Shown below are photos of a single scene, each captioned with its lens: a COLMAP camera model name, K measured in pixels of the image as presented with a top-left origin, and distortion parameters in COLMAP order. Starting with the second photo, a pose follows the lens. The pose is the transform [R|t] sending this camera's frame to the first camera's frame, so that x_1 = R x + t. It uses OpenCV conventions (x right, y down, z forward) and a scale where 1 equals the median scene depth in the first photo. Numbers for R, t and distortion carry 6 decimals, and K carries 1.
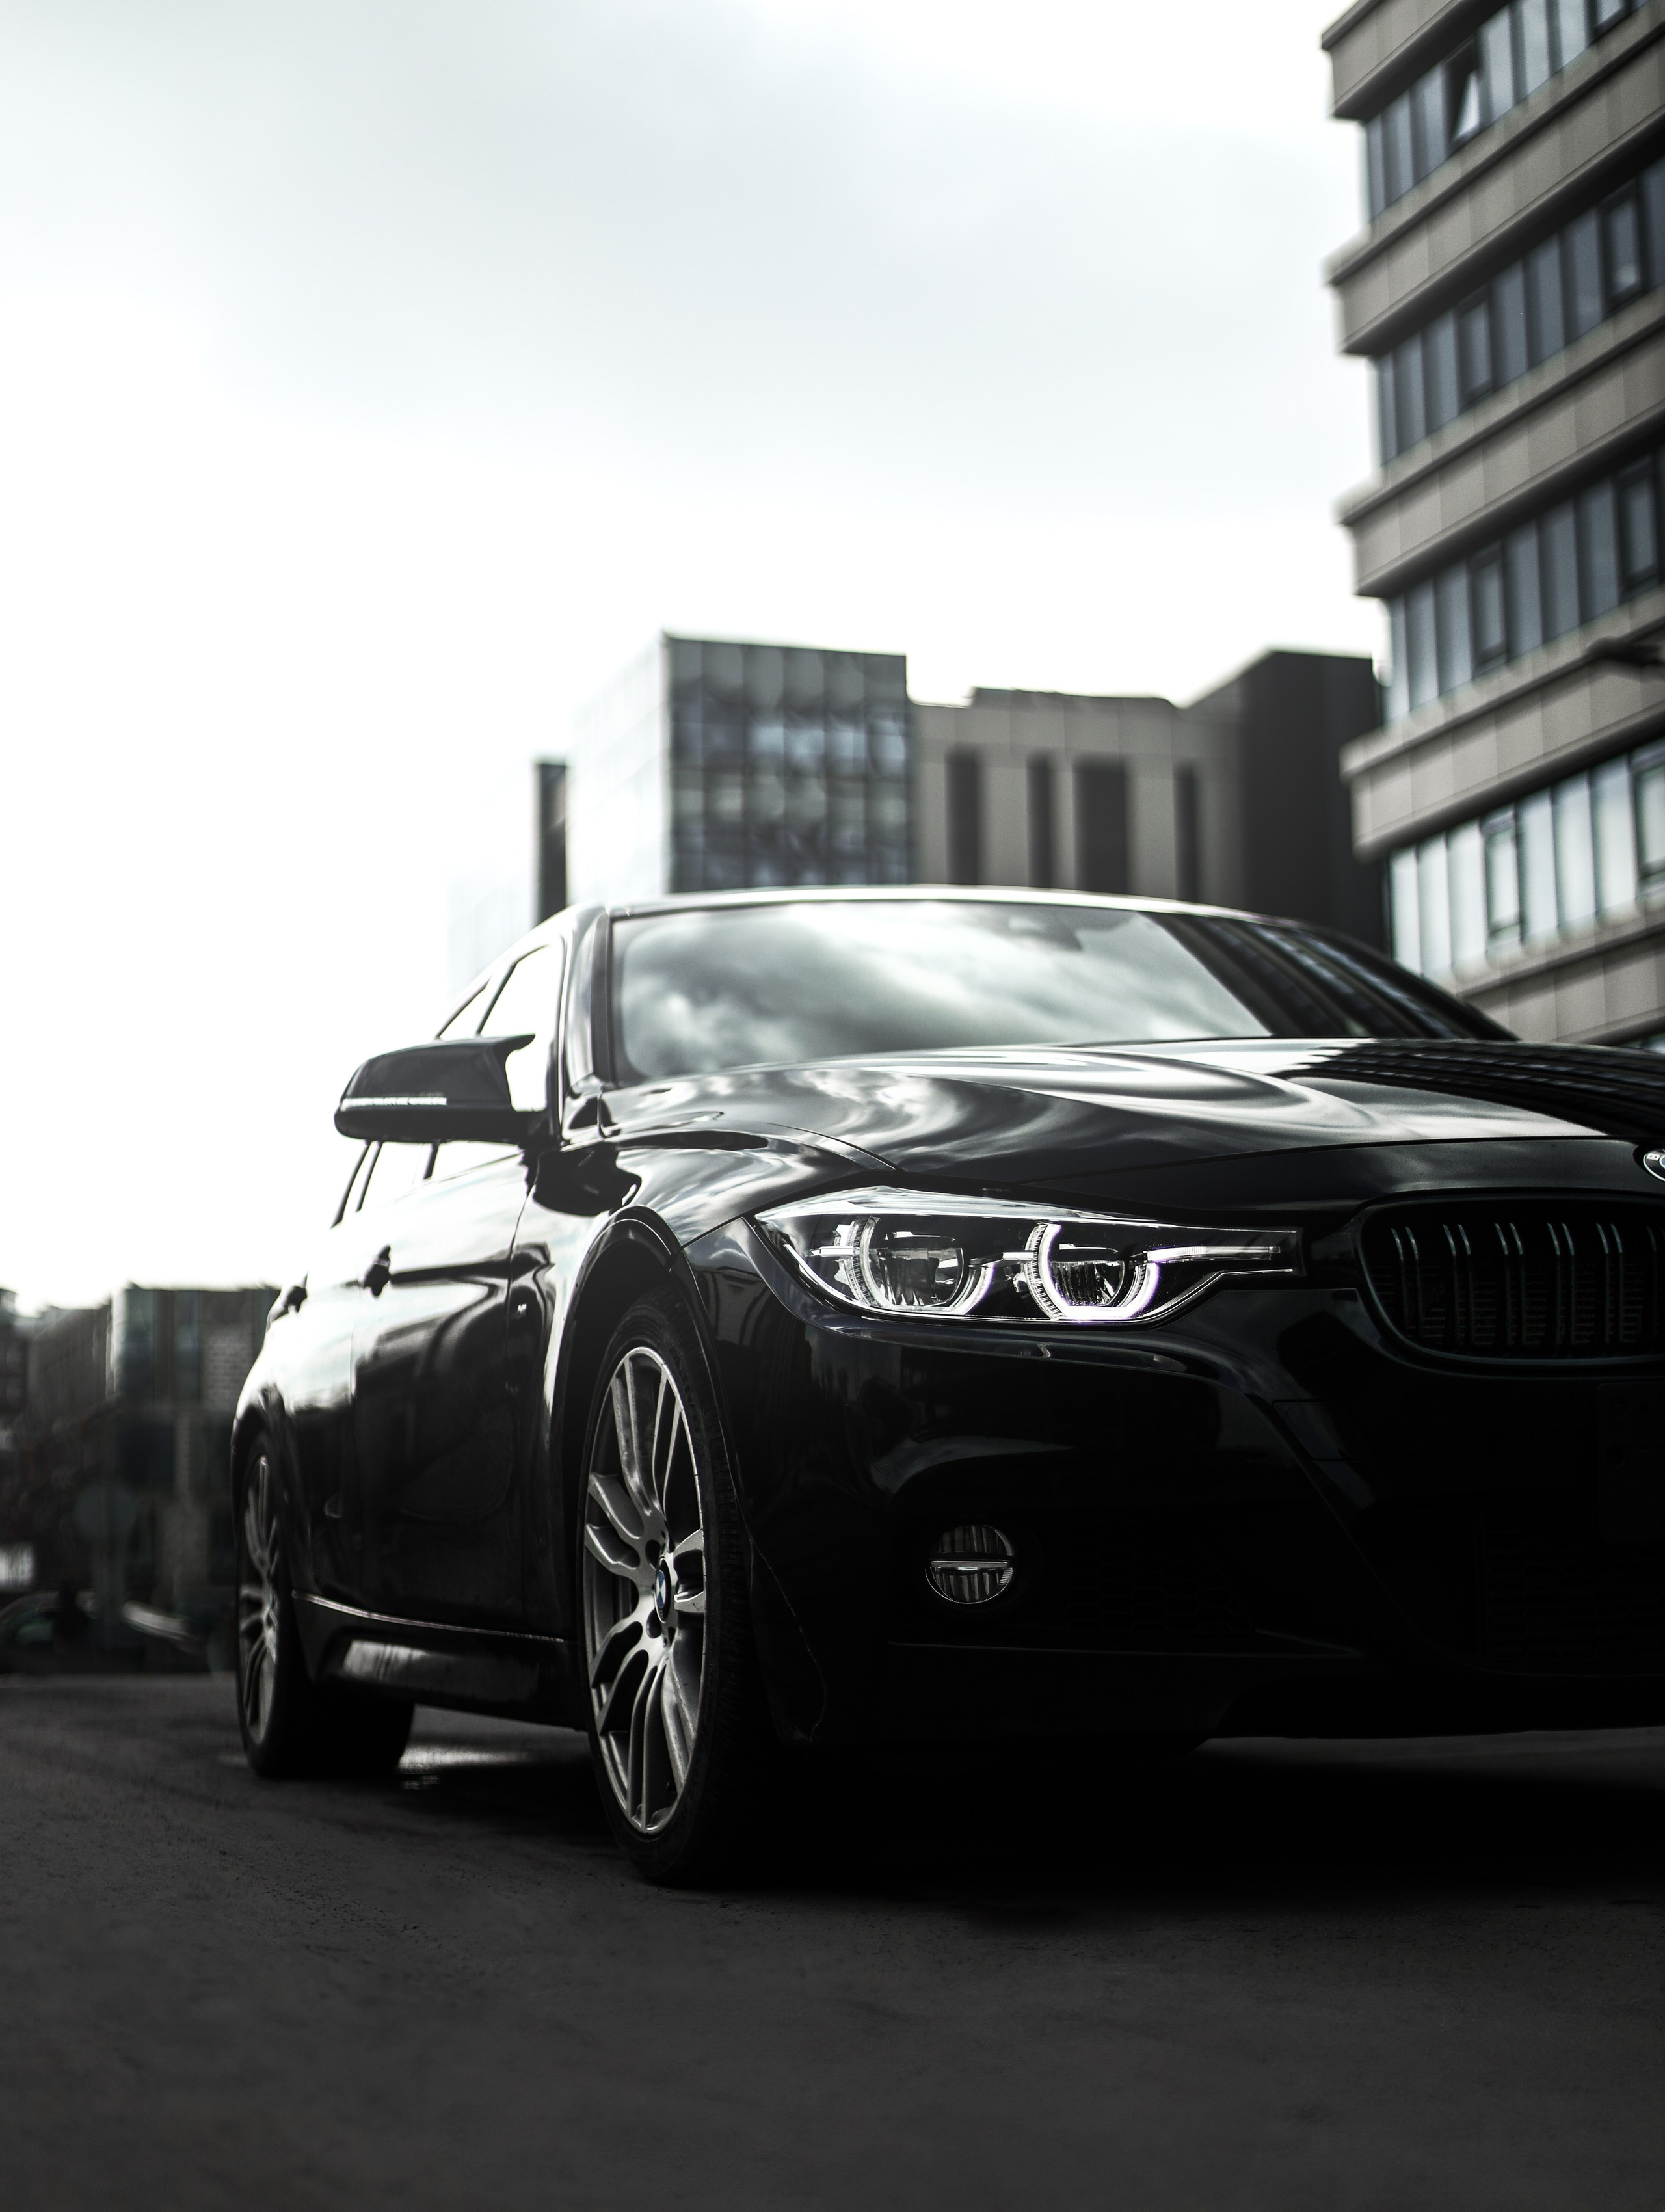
lens RADIAL K [[3641.3, 0, 835.7], [0, 3641.3, 1057.6], [0, 0, 1]] dist [-0.118281, 0.000000]
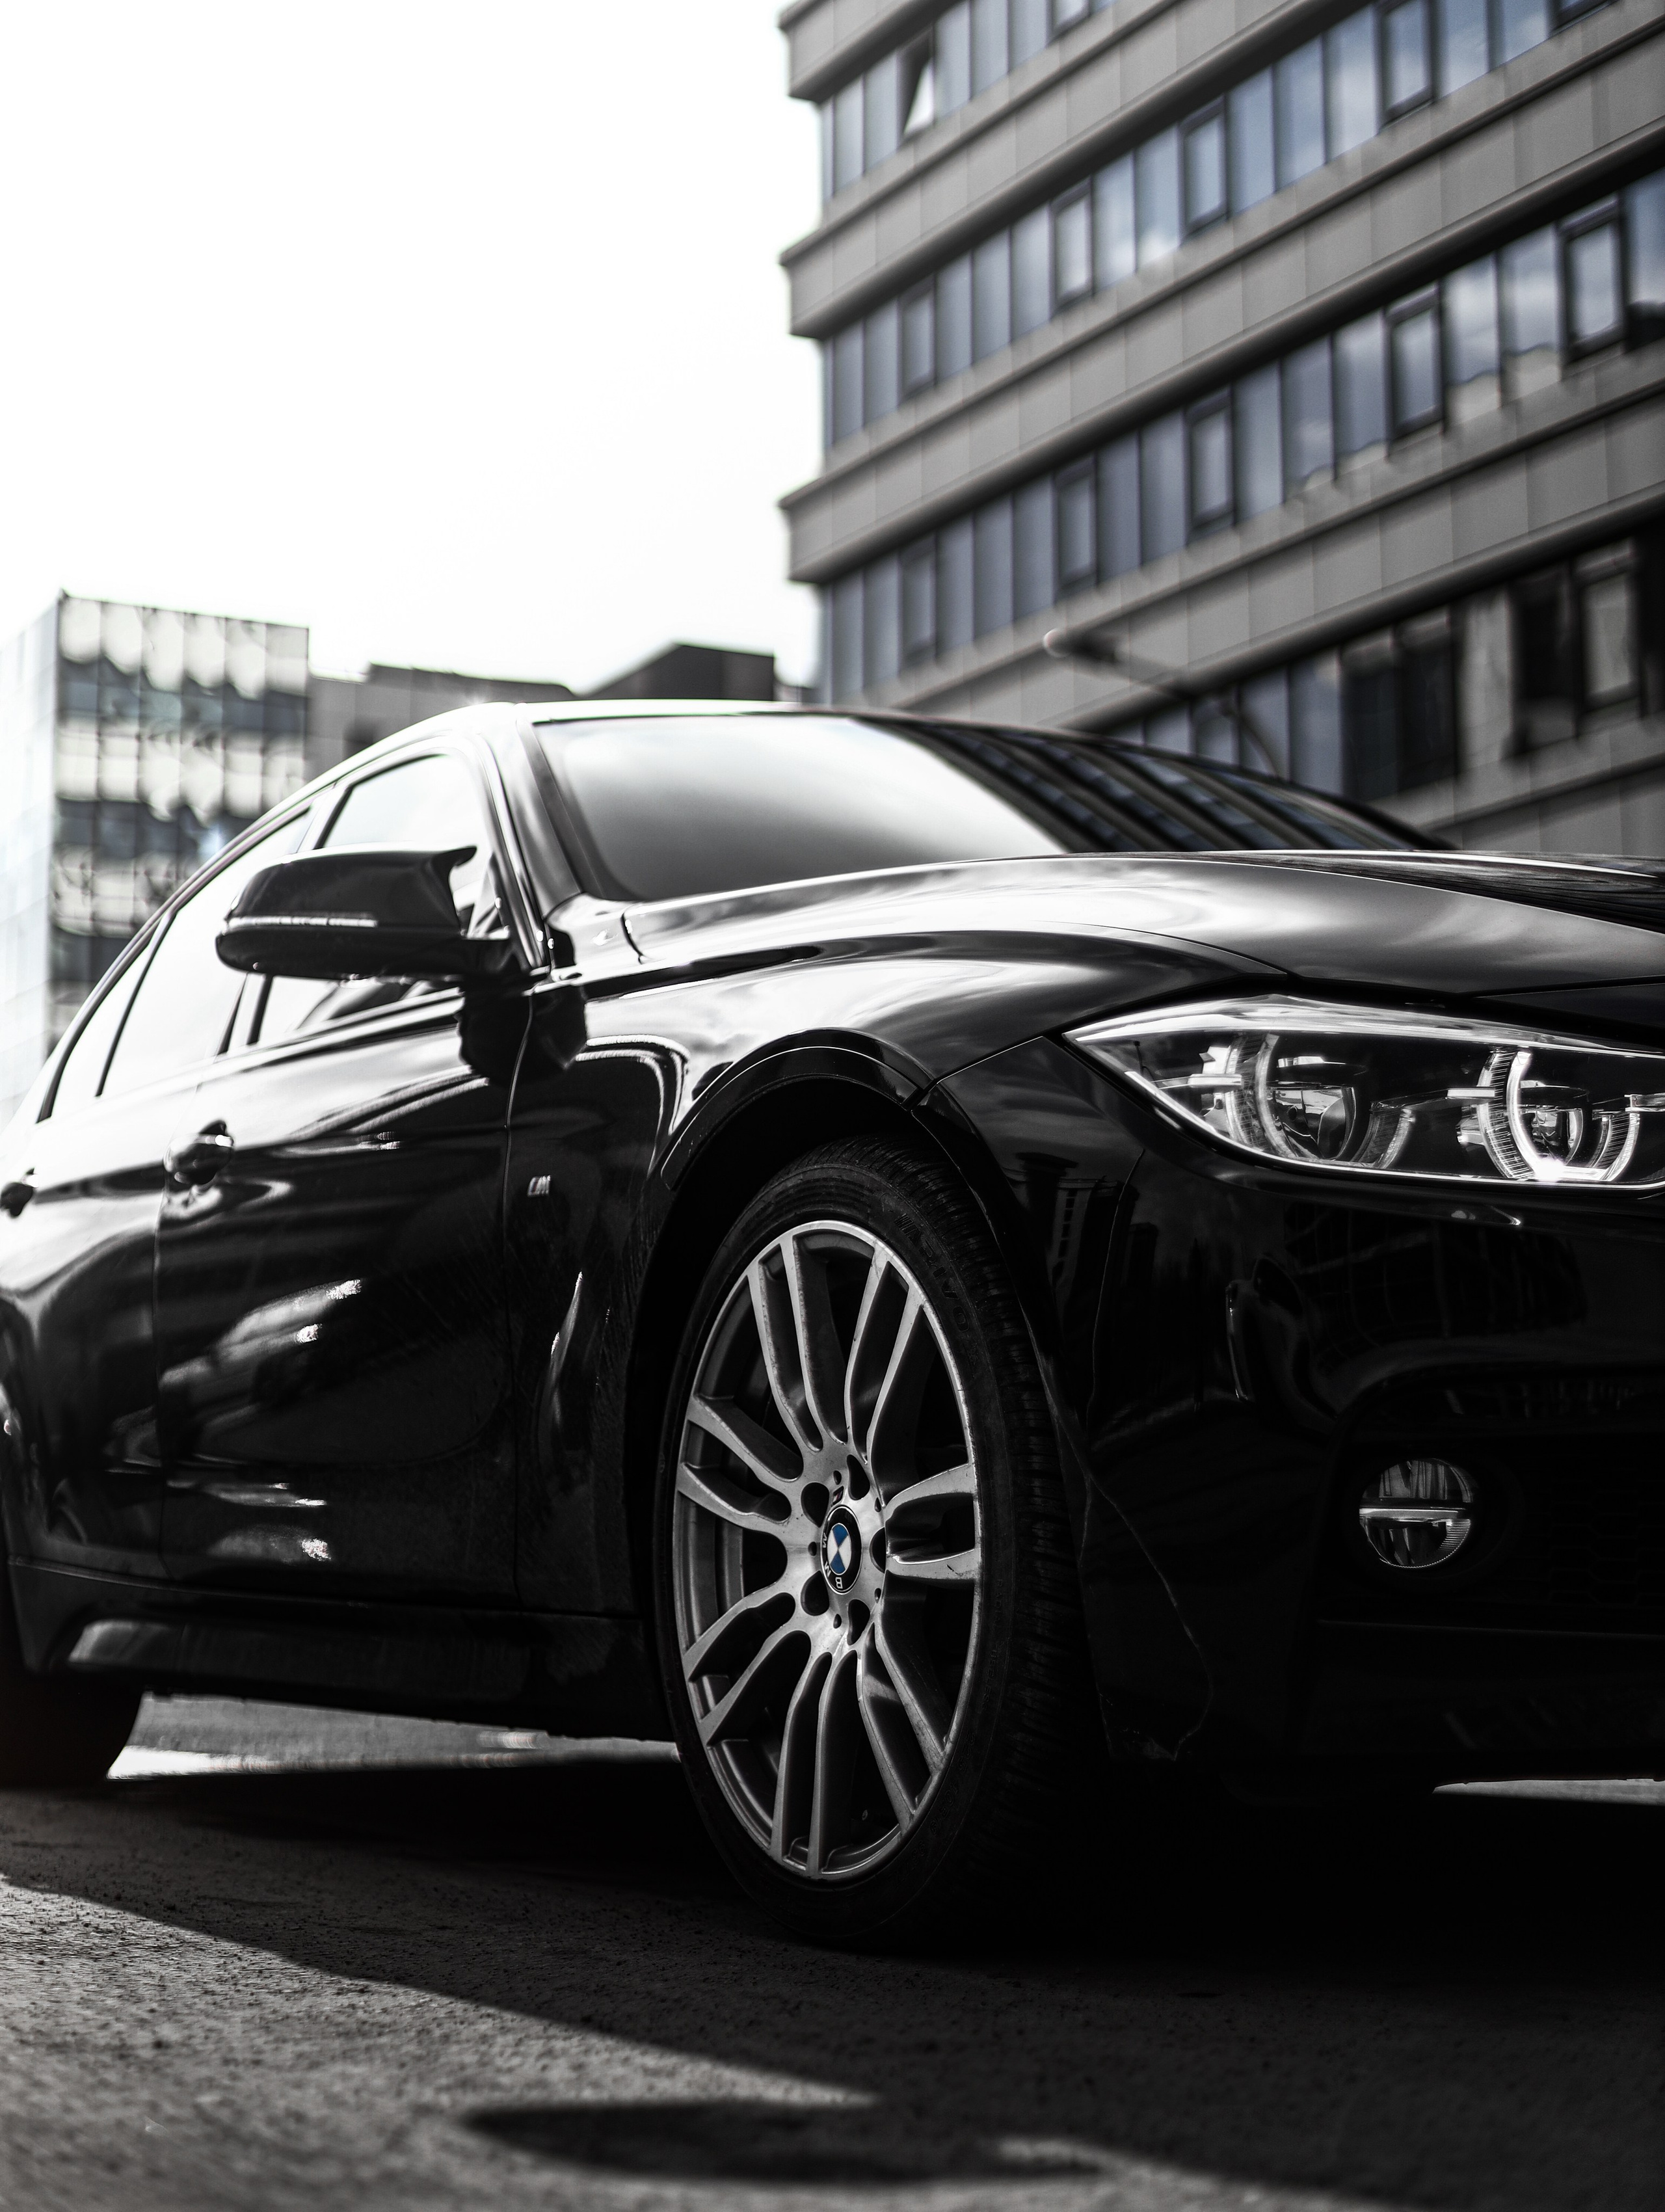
lens RADIAL K [[3641.3, 0, 844.5], [0, 3641.3, 1098.3], [0, 0, 1]] dist [-0.118281, 0.000000]
pose [[0.983379, 0.035715, 0.178019, -0.146472], [-0.037941, 0.999238, 0.009116, 0.038585], [-0.177558, -0.015719, 0.983985, 0.220058]]
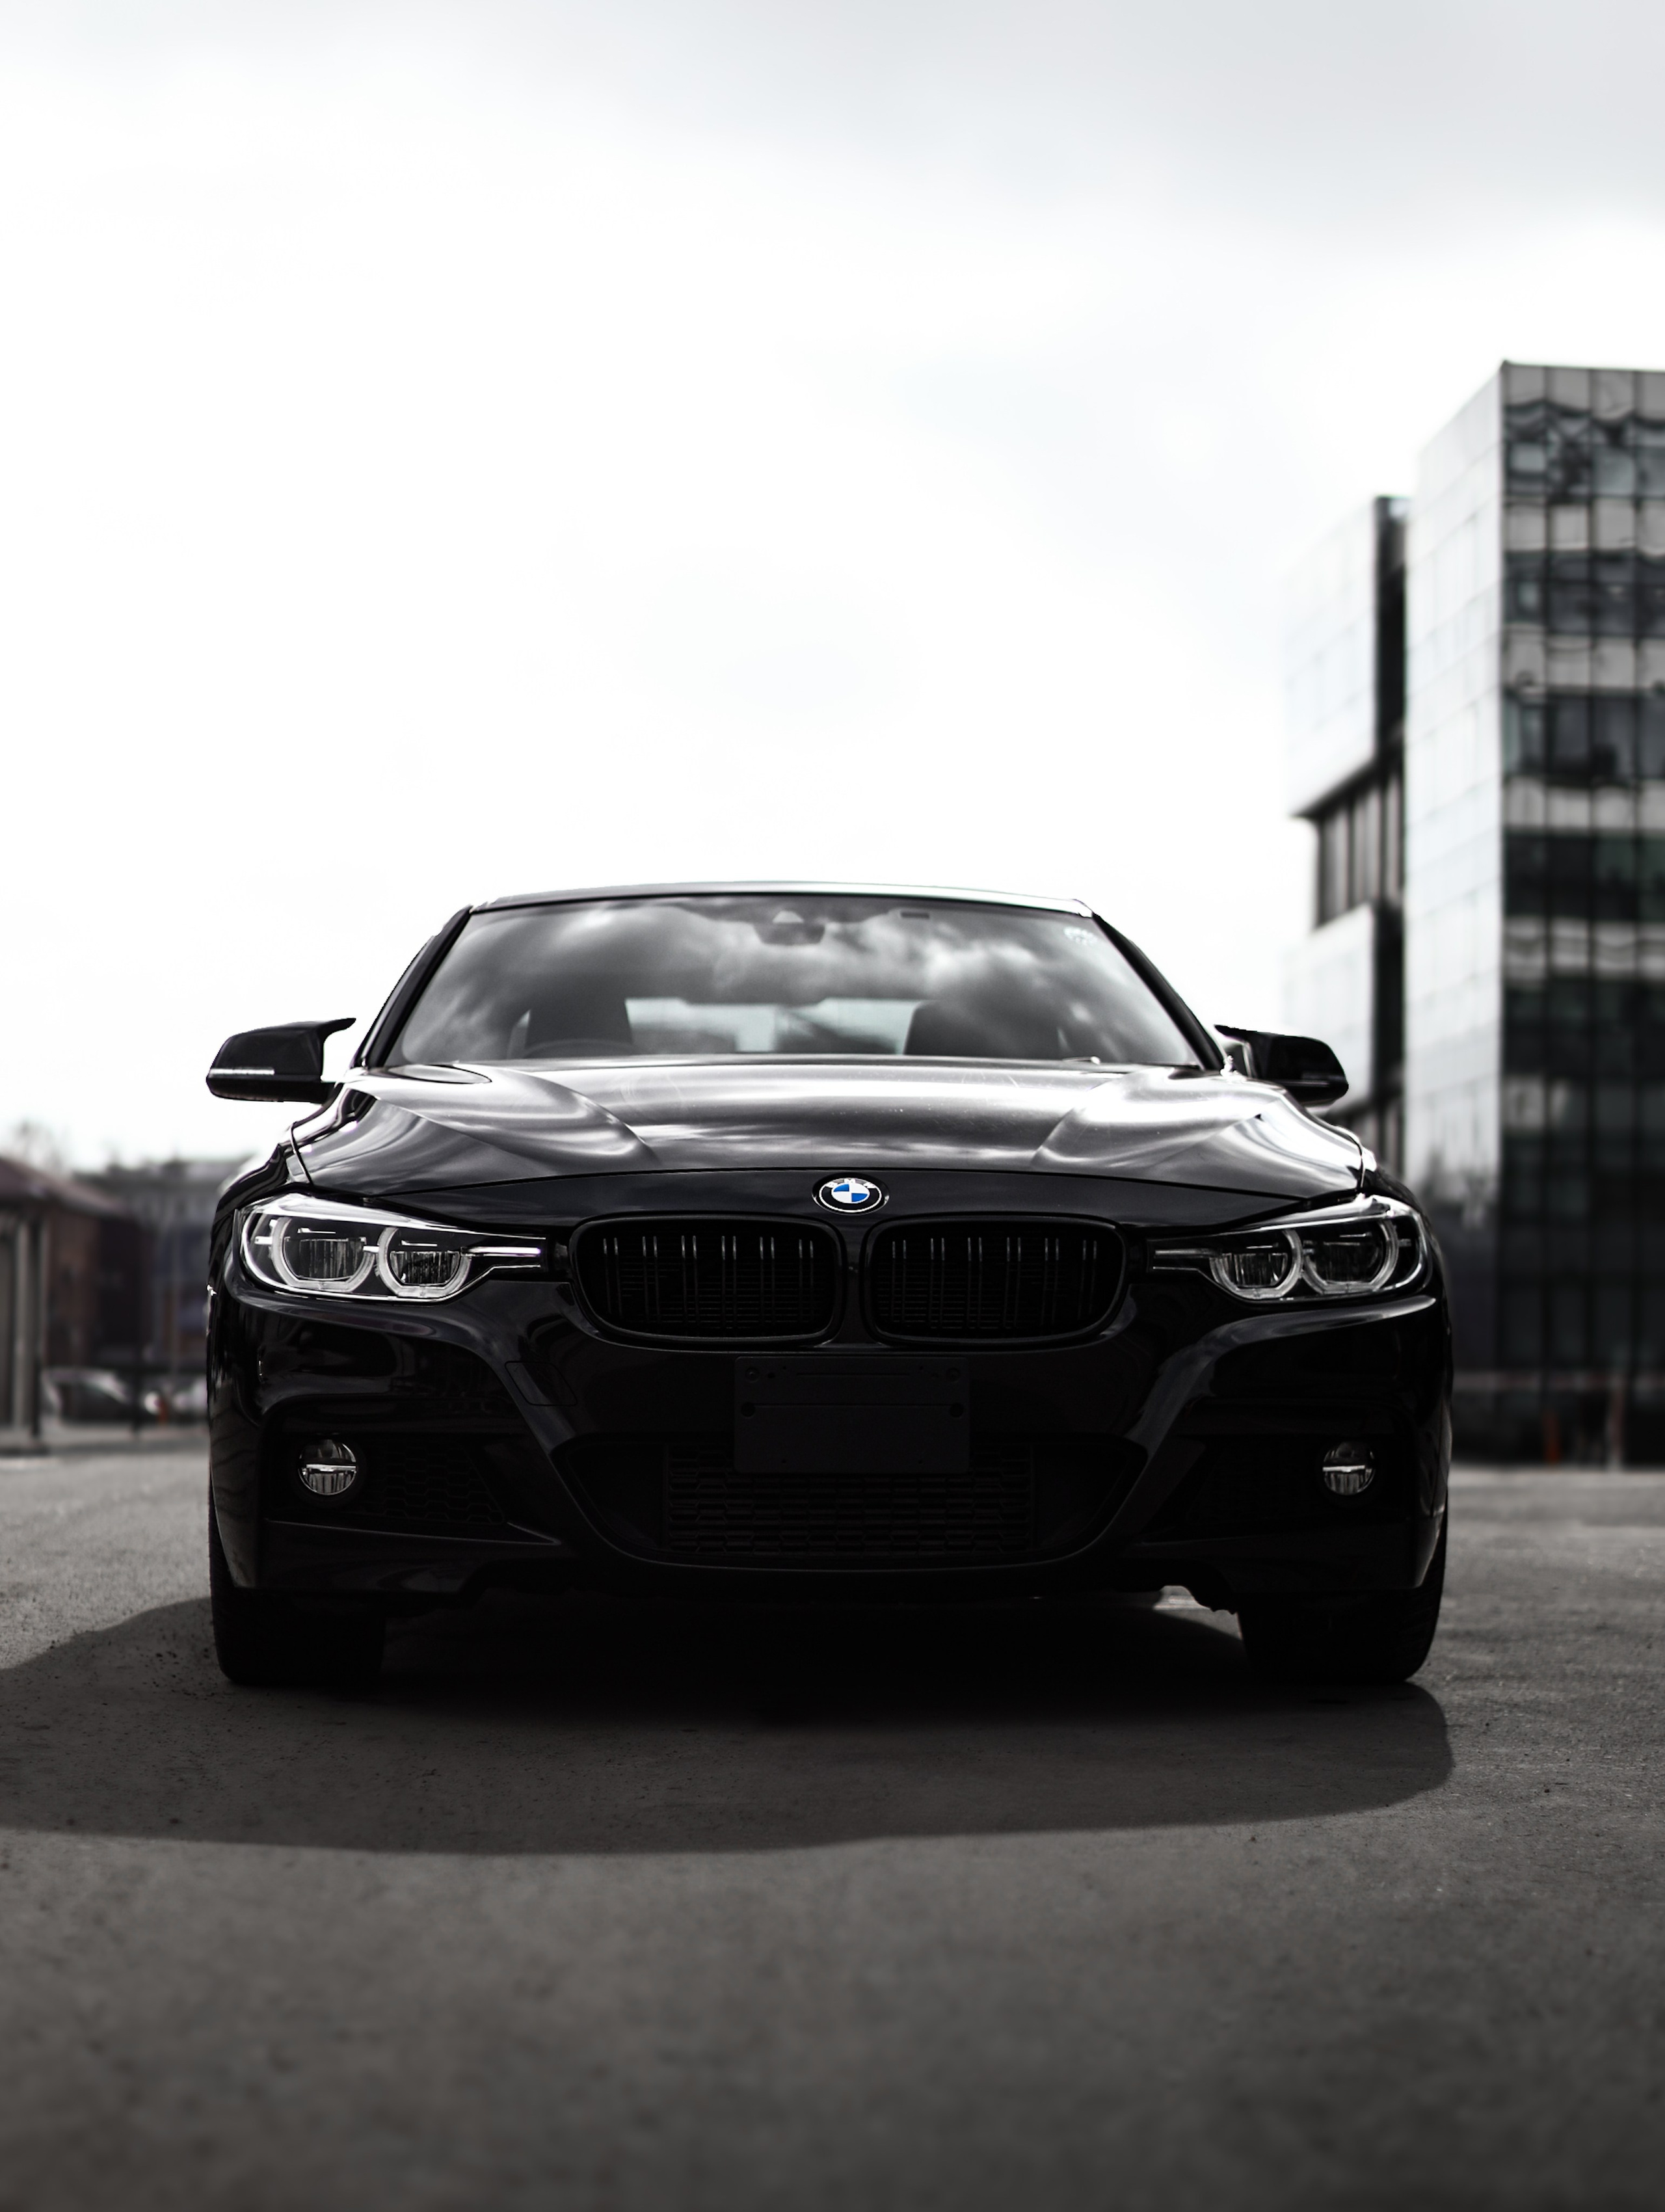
lens RADIAL K [[3641.3, 0, 821.2], [0, 3641.3, 1117.6], [0, 0, 1]] dist [-0.118281, 0.000000]
pose [[0.969634, 0.007985, -0.244431, 0.405959], [0.014516, 0.995825, 0.090118, -0.087391], [0.244130, -0.090930, 0.965470, -0.226150]]
